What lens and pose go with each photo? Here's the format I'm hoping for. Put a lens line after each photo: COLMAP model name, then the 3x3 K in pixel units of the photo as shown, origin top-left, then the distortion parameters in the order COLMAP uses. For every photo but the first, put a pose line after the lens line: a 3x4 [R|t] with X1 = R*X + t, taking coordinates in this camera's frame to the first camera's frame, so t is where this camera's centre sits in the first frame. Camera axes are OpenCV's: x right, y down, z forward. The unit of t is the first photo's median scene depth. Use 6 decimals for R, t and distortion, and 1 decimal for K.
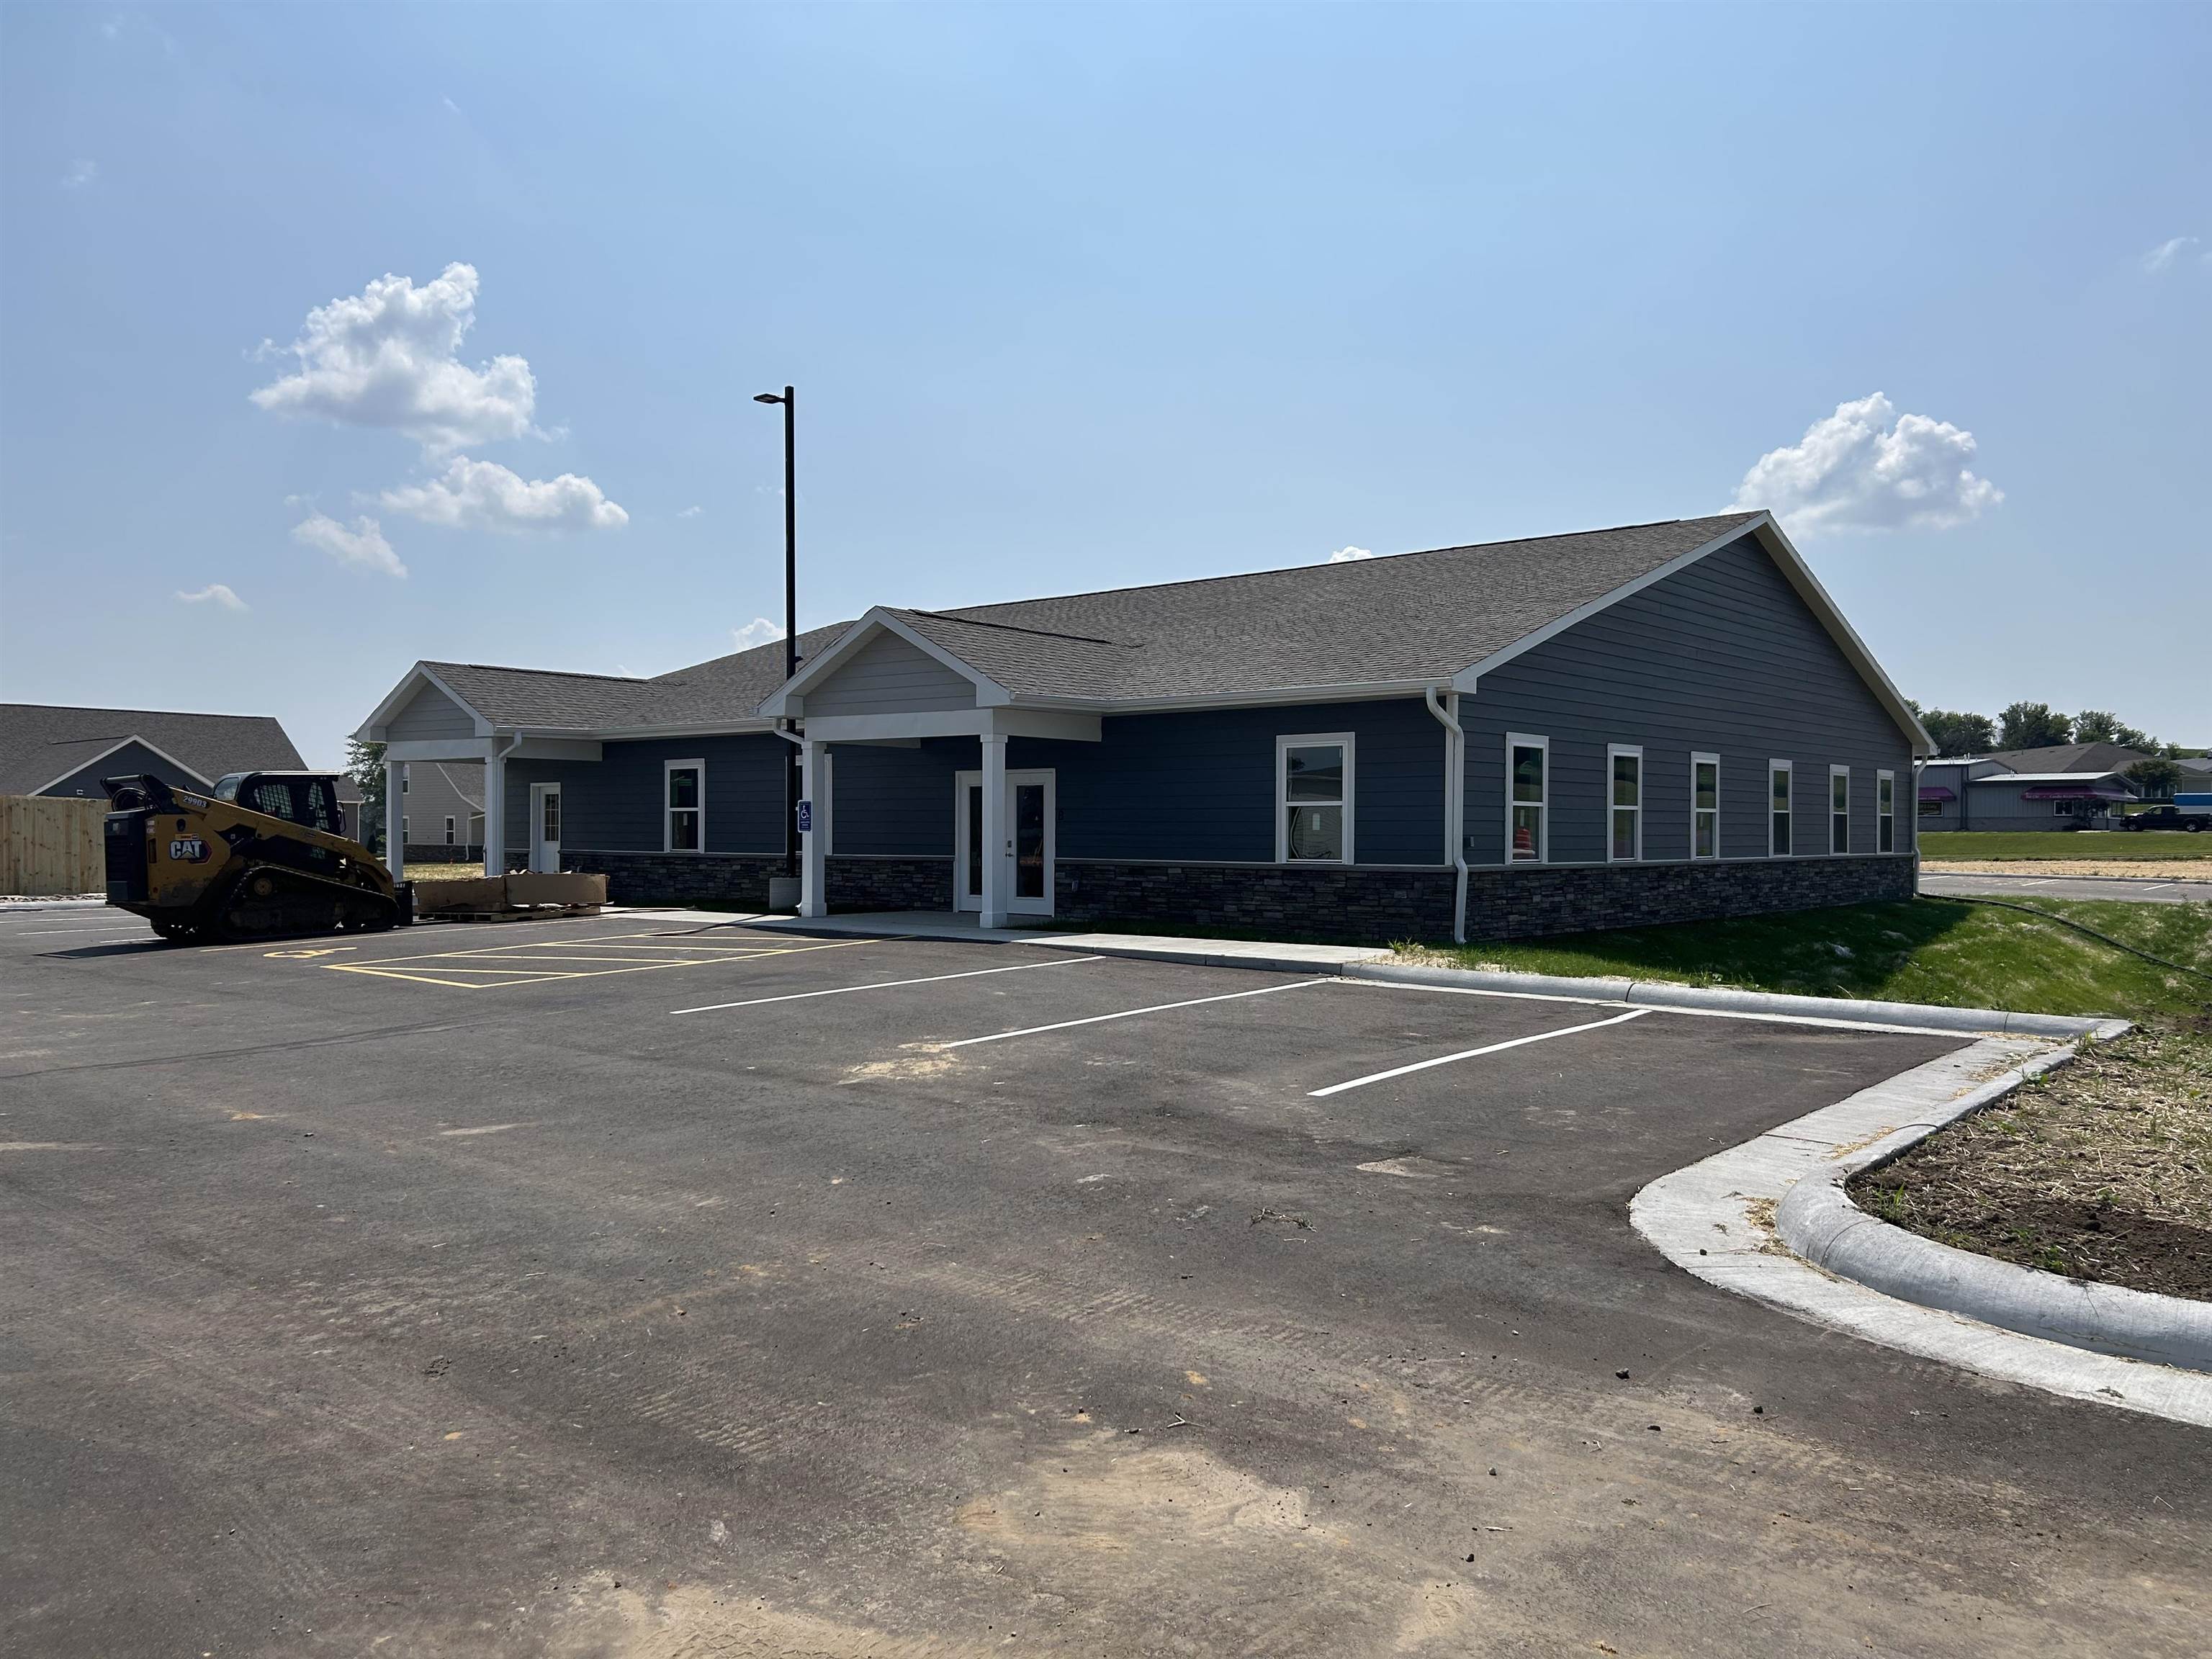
lens RADIAL K [[1645.3, 0, 1110.6], [0, 1645.3, 838.4], [0, 0, 1]] dist [0.028830, -0.015803]
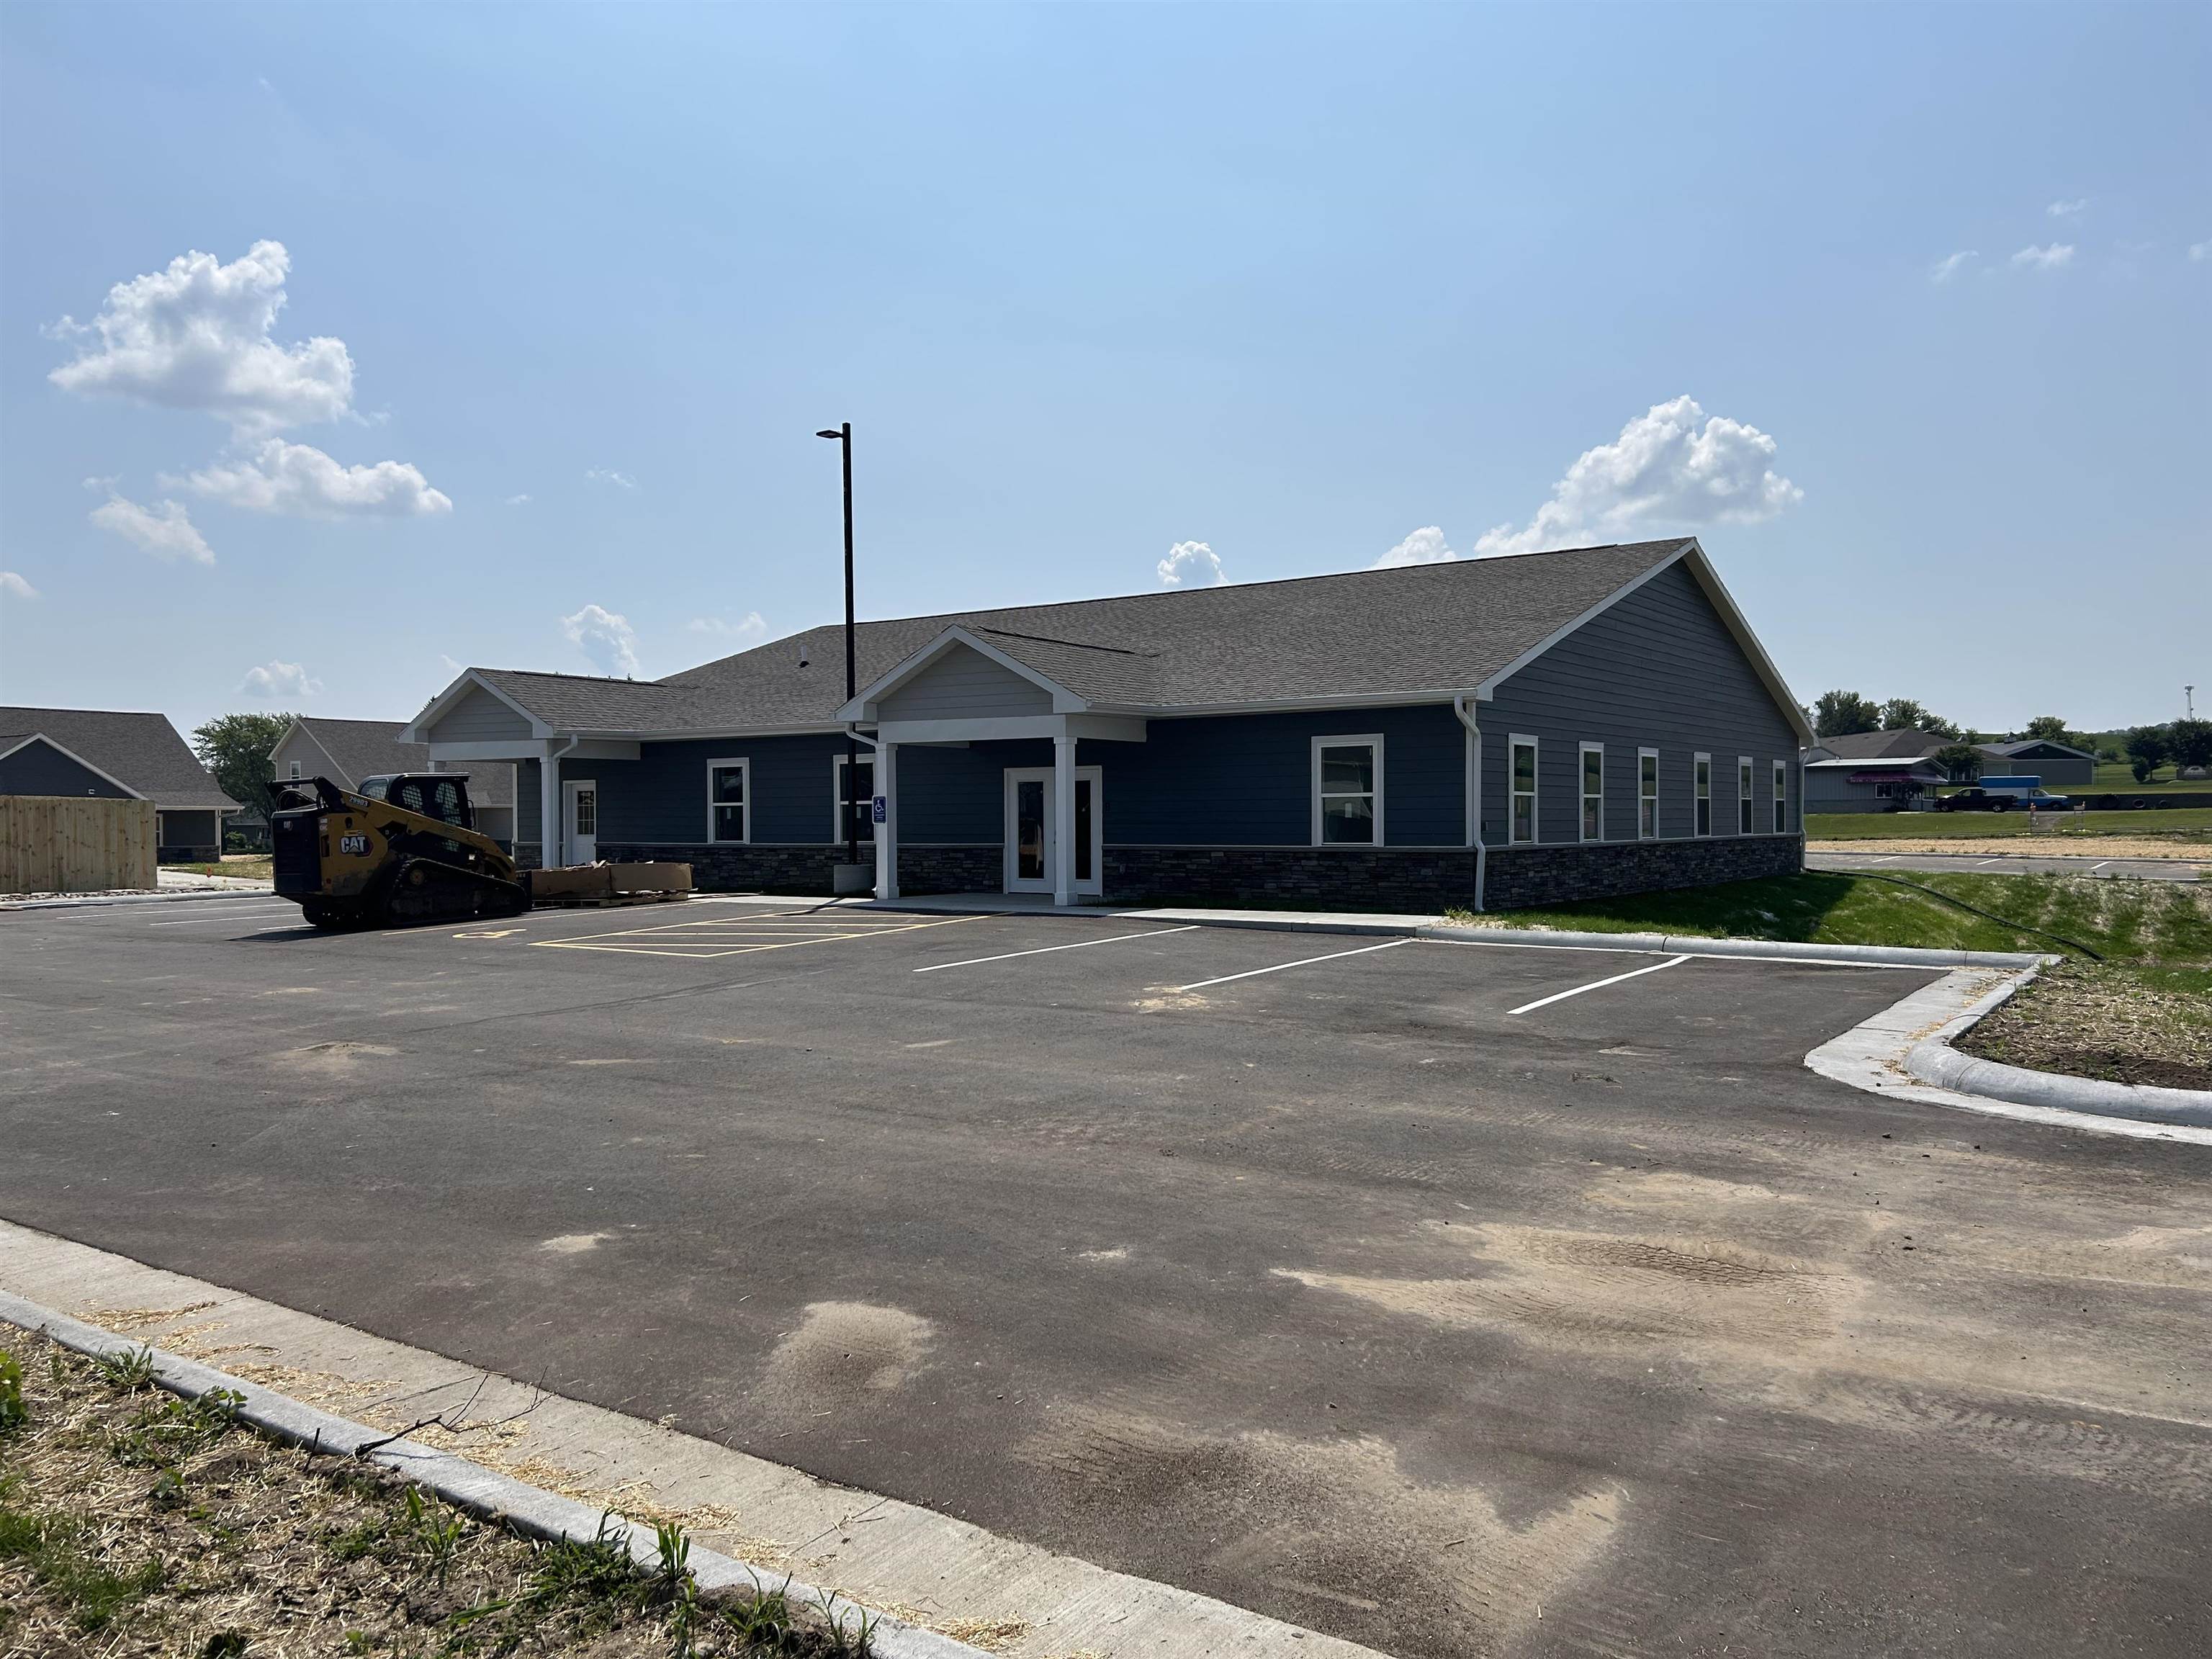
lens RADIAL K [[1645.3, 0, 1097.2], [0, 1645.3, 806.0], [0, 0, 1]] dist [0.028830, -0.015803]
pose [[0.996223, -0.008729, 0.086387, -0.145558], [0.009903, 0.999864, -0.013174, 0.000548], [-0.086260, 0.013980, 0.996175, -0.140833]]
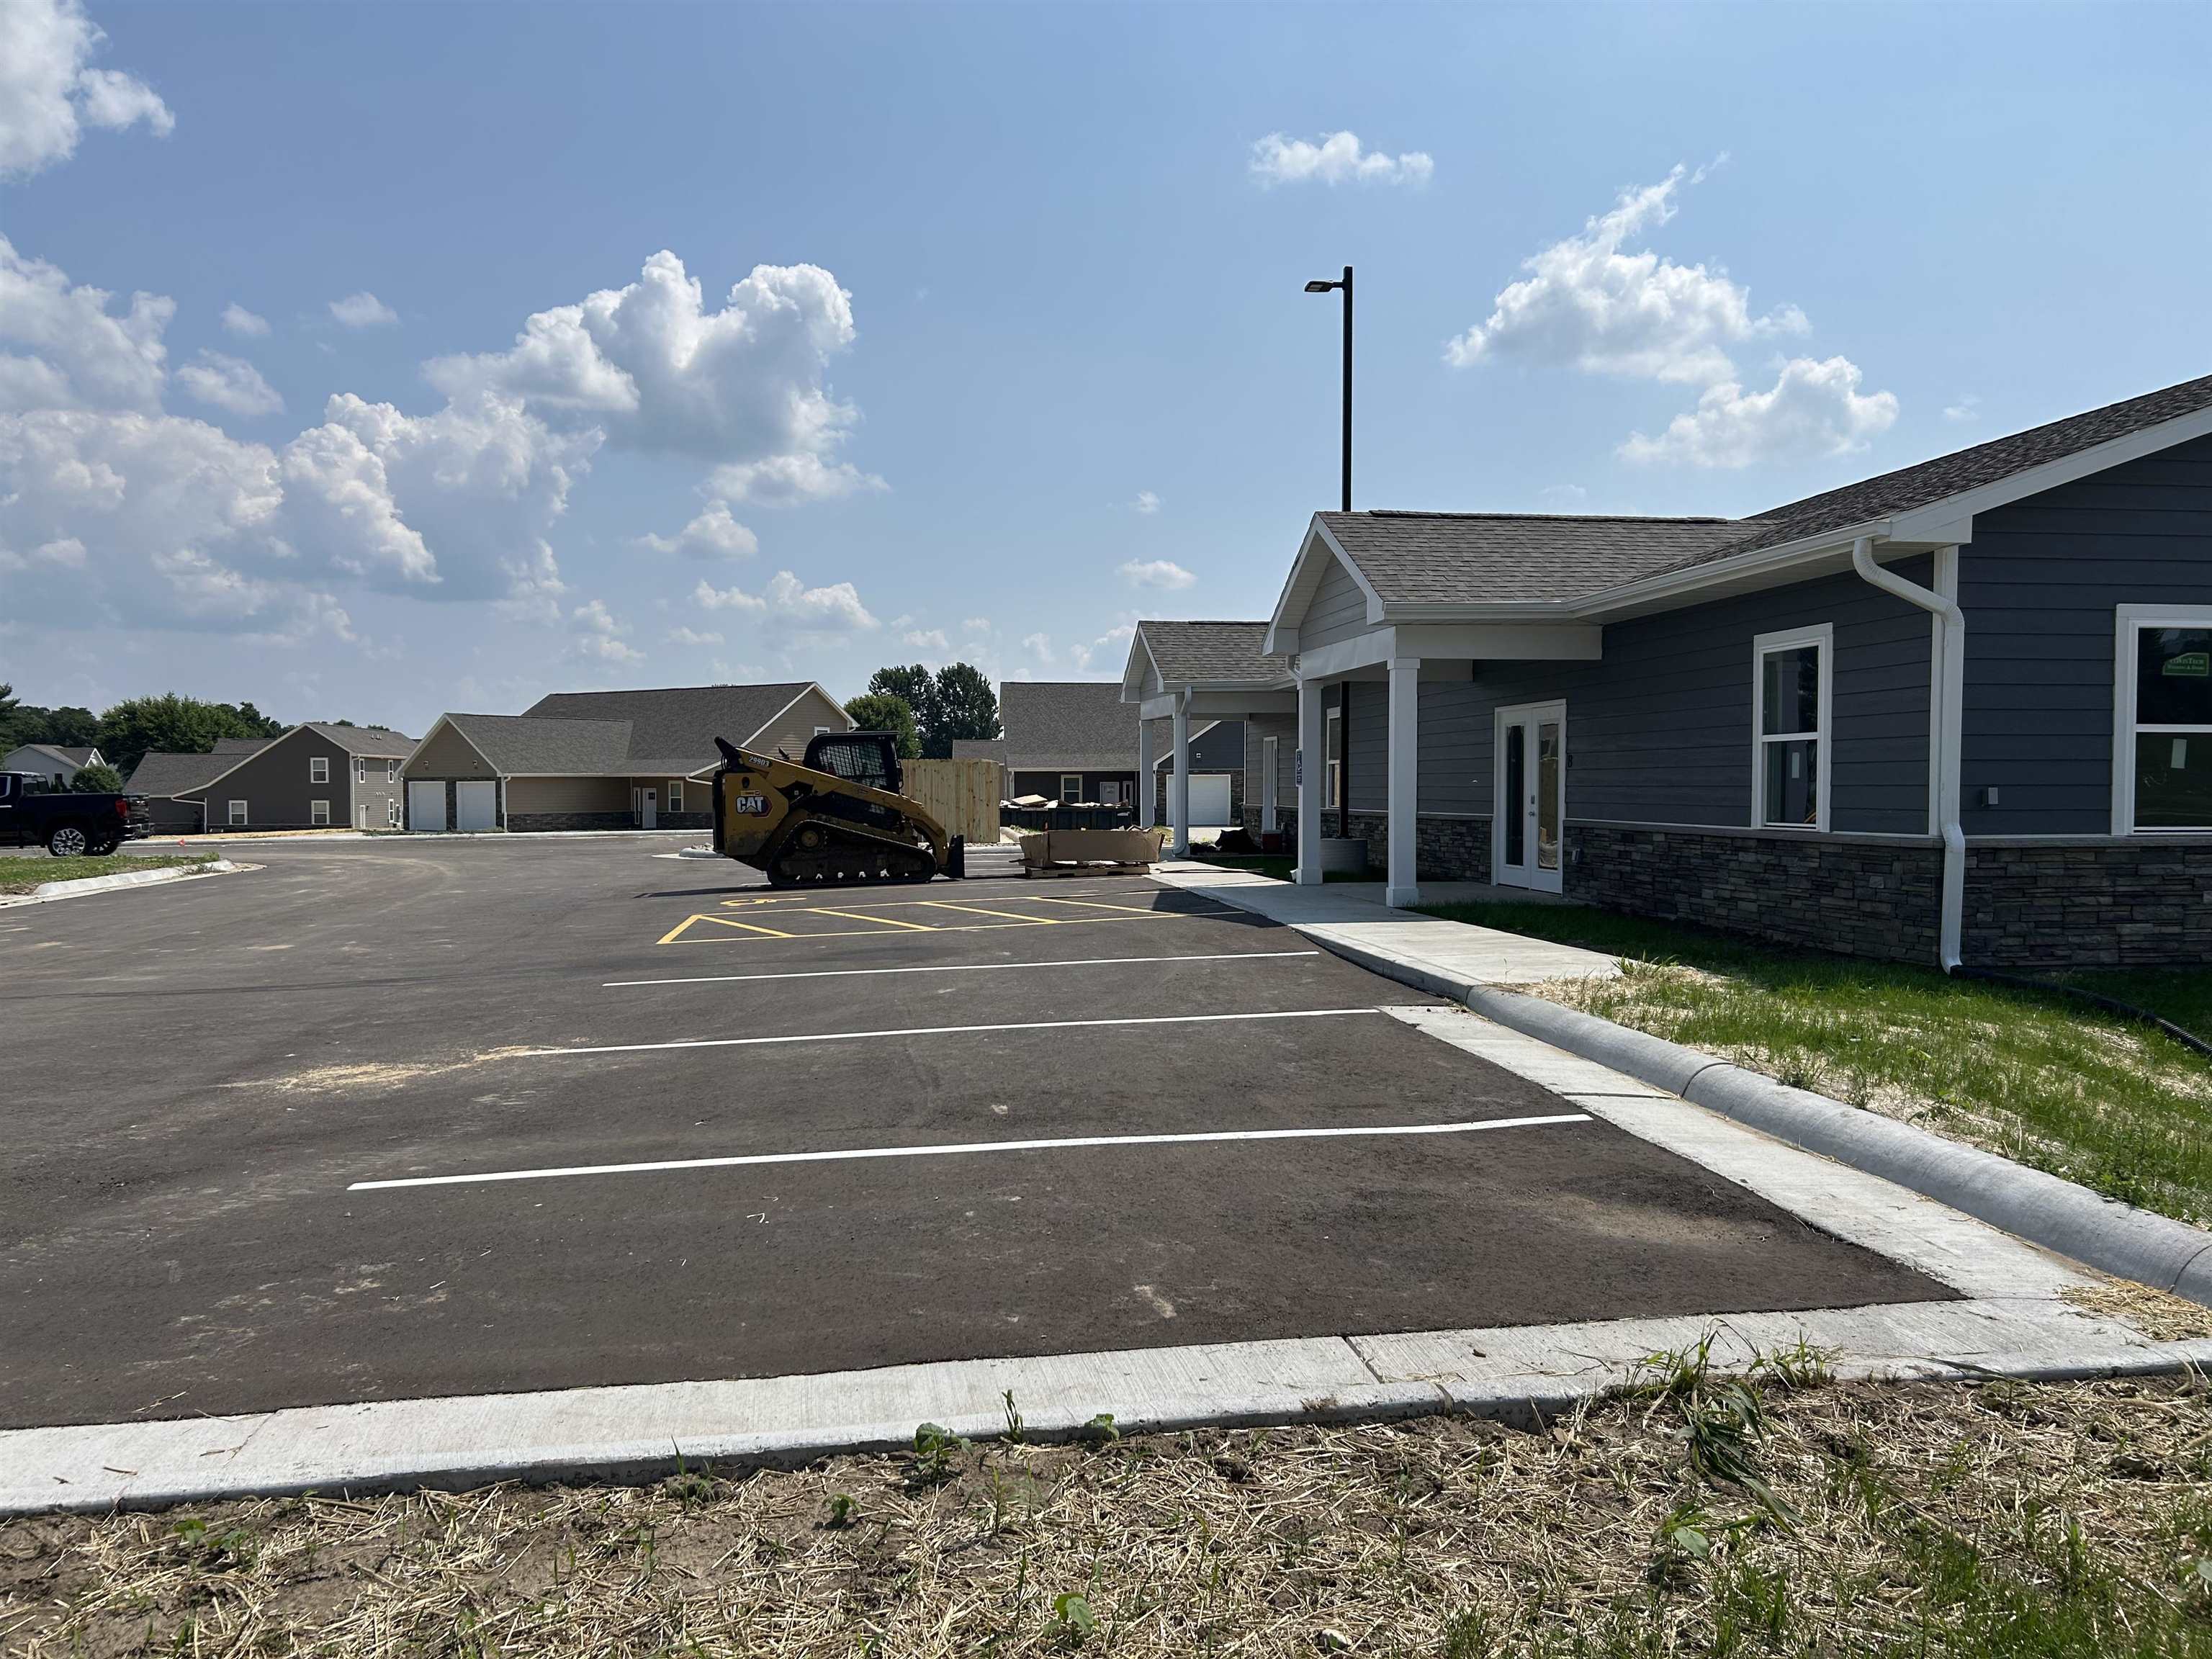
lens RADIAL K [[1645.3, 0, 1102.7], [0, 1645.3, 840.5], [0, 0, 1]] dist [0.028830, -0.015803]
pose [[0.739101, 0.016689, -0.673388, 0.343824], [0.001819, 0.999640, 0.026771, 0.001550], [0.673592, -0.021011, 0.738804, 0.316781]]
